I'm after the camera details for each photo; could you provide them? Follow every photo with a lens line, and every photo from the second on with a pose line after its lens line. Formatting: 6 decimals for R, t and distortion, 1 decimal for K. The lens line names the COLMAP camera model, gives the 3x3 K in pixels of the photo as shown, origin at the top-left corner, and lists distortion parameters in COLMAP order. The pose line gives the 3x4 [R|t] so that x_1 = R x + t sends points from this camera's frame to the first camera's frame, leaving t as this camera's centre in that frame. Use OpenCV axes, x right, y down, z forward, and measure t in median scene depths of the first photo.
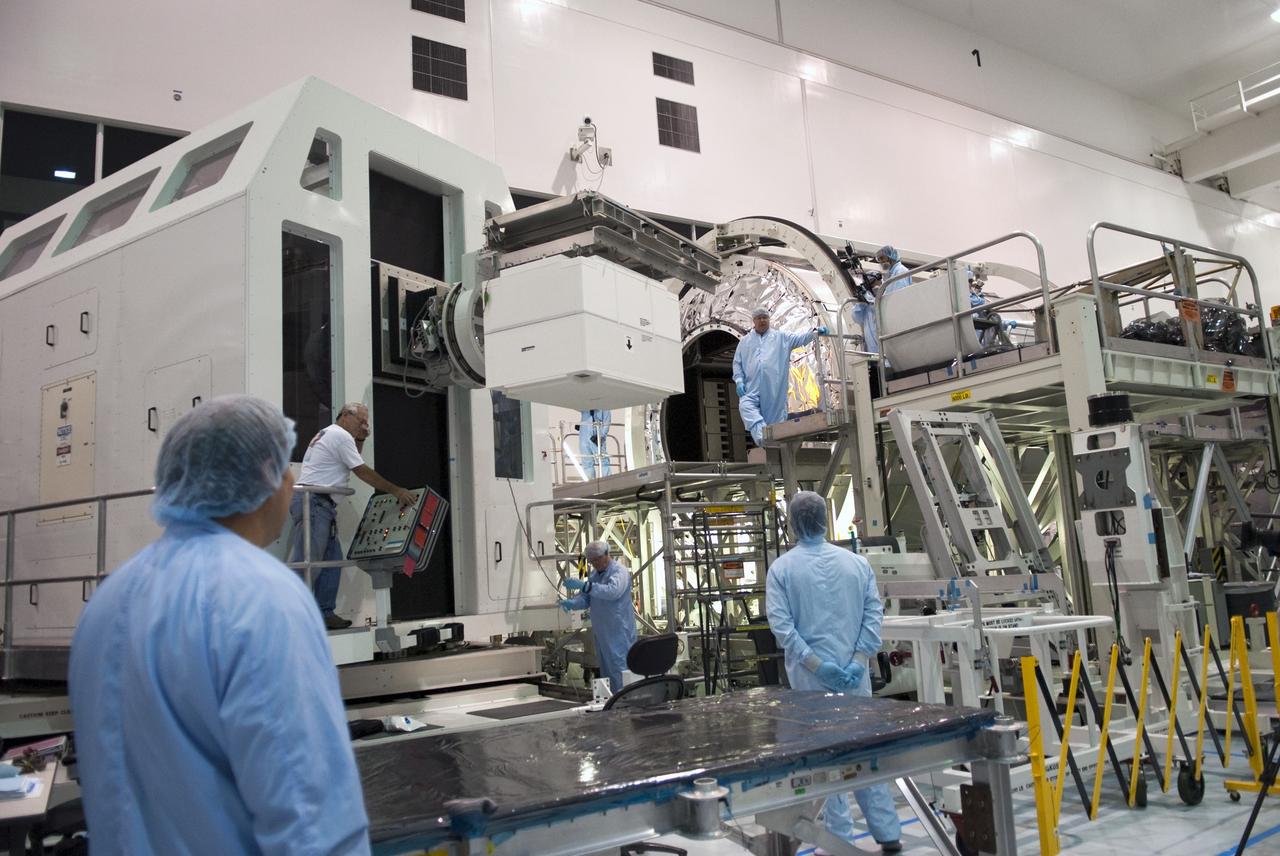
lens RADIAL K [[977.1, 0, 641.8], [0, 977.1, 424.8], [0, 0, 1]] dist [-0.033939, -0.020508]
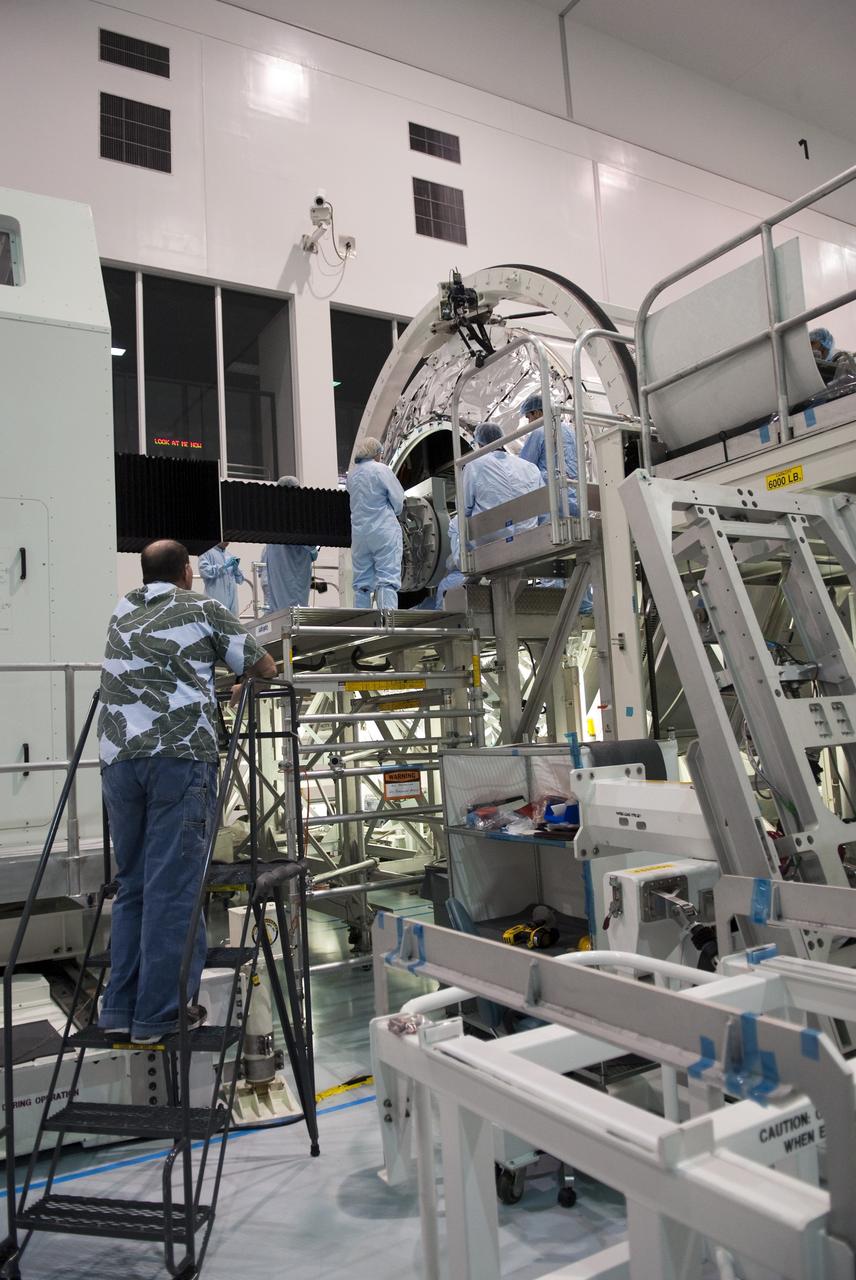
lens RADIAL K [[977.1, 0, 425.3], [0, 977.1, 642.6], [0, 0, 1]] dist [-0.033939, -0.020508]
pose [[0.999505, 0.000505, -0.031464, 0.133966], [0.001313, 0.998332, 0.057721, 0.026043], [0.031441, -0.057734, 0.997837, 0.414377]]
